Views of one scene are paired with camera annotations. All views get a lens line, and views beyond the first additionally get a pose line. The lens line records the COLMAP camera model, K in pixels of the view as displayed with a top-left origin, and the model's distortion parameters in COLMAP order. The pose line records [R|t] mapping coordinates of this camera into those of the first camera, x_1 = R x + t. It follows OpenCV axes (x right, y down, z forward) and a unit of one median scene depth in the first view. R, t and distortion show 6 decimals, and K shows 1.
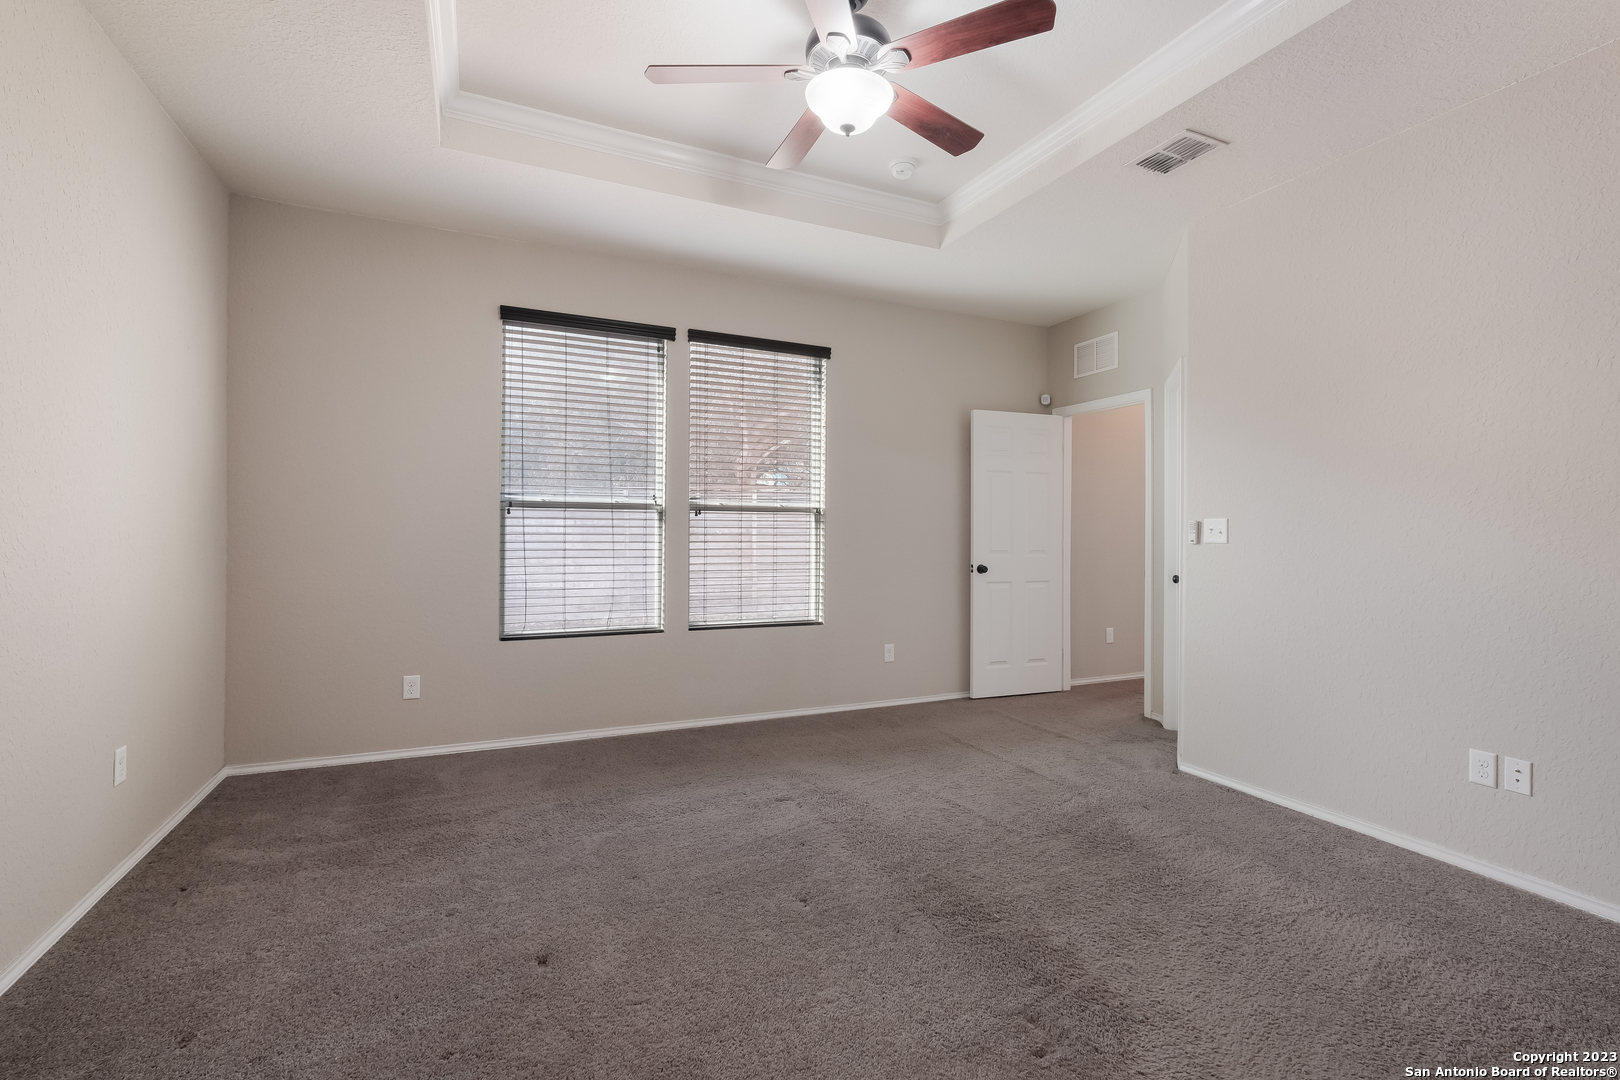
lens RADIAL K [[713.3, 0, 821.8], [0, 713.3, 536.9], [0, 0, 1]] dist [0.002688, 0.001029]
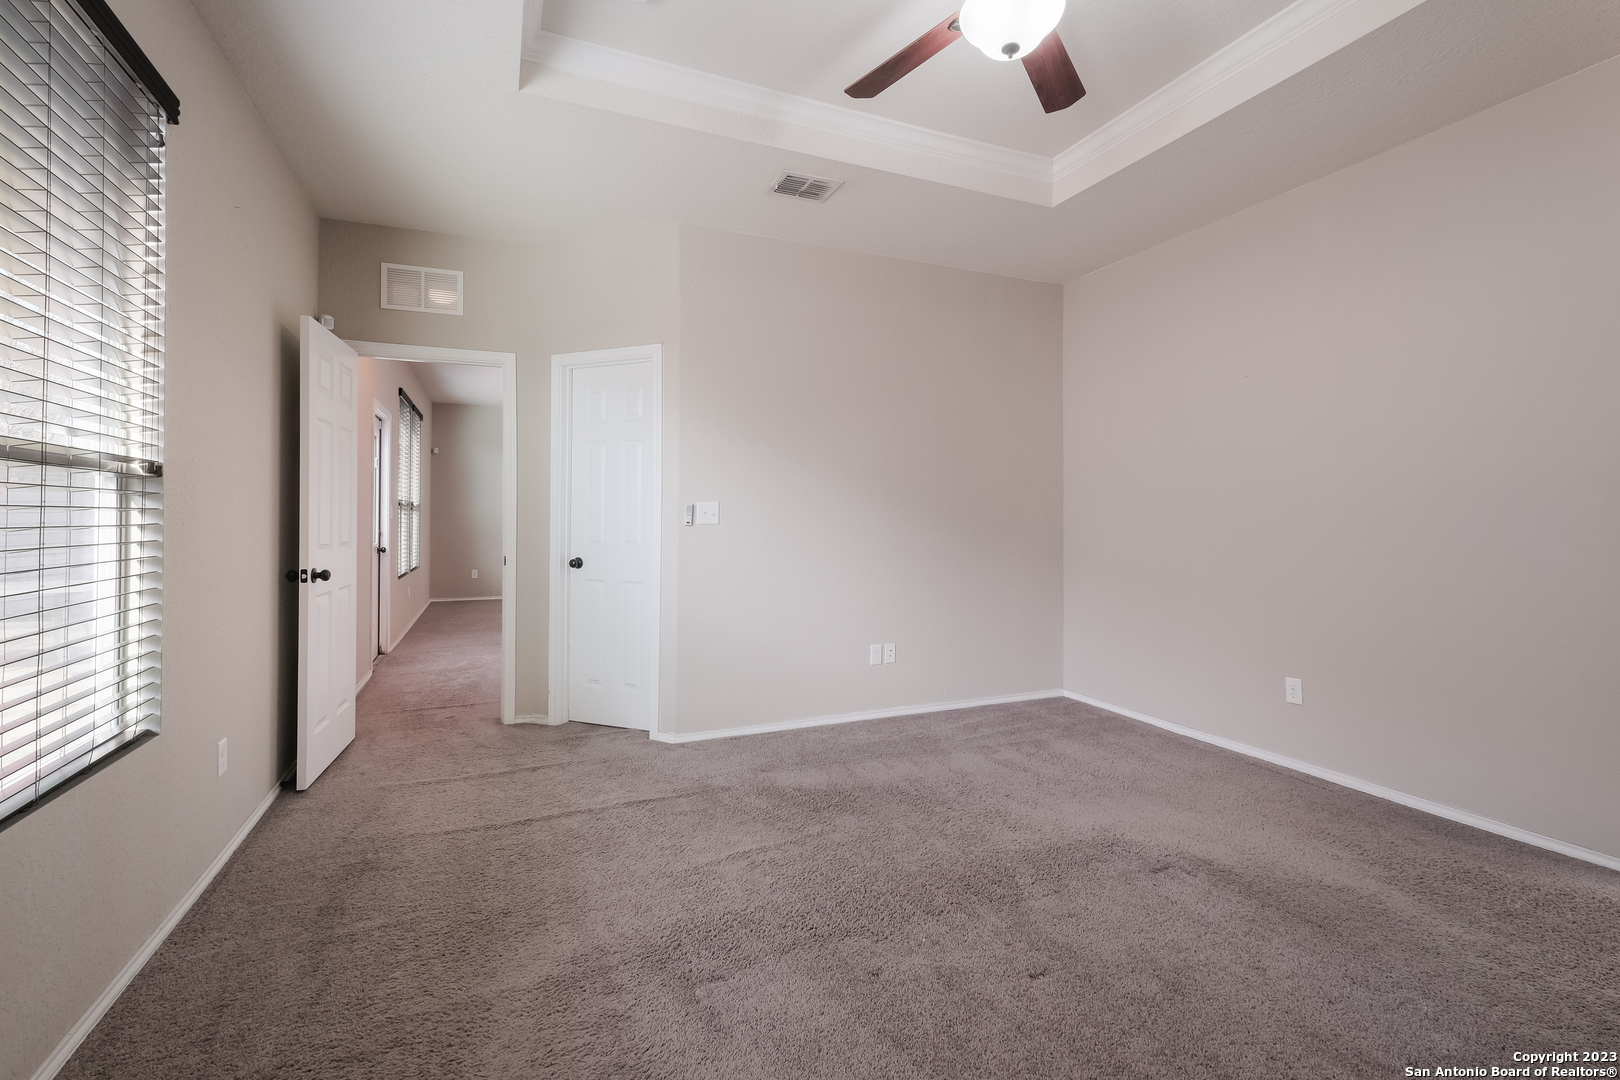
lens RADIAL K [[713.3, 0, 798.4], [0, 713.3, 507.9], [0, 0, 1]] dist [0.002688, 0.001029]
pose [[0.044150, 0.006705, 0.999002, -0.576572], [0.007442, 0.999948, -0.007040, -0.008050], [-0.998997, 0.007745, 0.044098, 0.844027]]
